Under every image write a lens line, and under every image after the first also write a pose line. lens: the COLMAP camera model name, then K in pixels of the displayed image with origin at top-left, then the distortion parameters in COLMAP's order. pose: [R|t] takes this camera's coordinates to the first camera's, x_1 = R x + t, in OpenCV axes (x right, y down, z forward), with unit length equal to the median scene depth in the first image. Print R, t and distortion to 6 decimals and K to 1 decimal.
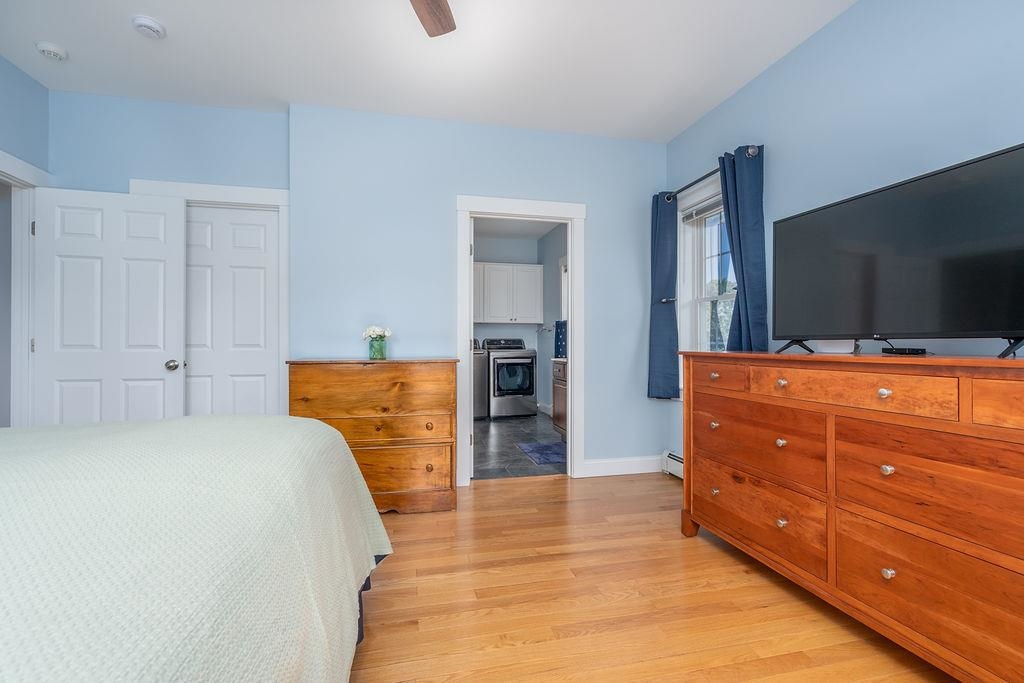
lens RADIAL K [[467.2, 0, 513.6], [0, 467.2, 341.8], [0, 0, 1]] dist [0.001004, 0.000068]
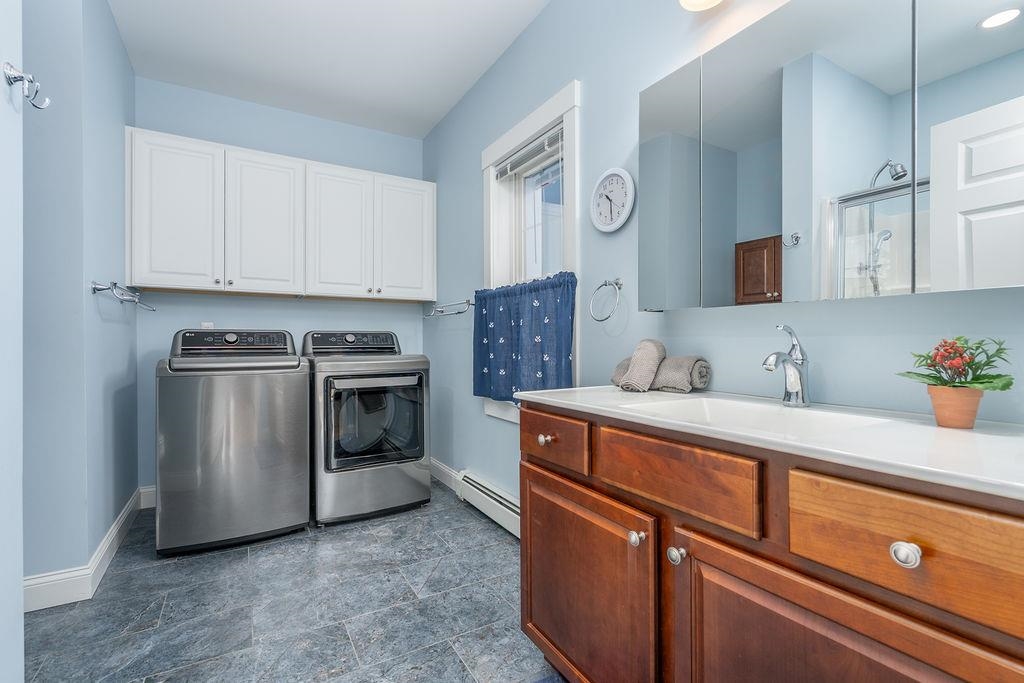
lens RADIAL K [[467.2, 0, 513.1], [0, 467.2, 343.9], [0, 0, 1]] dist [0.001004, 0.000068]
pose [[0.952051, -0.003725, 0.305917, -0.012396], [0.002544, 0.999988, 0.004259, 0.004486], [-0.305929, -0.003277, 0.952049, 0.549460]]
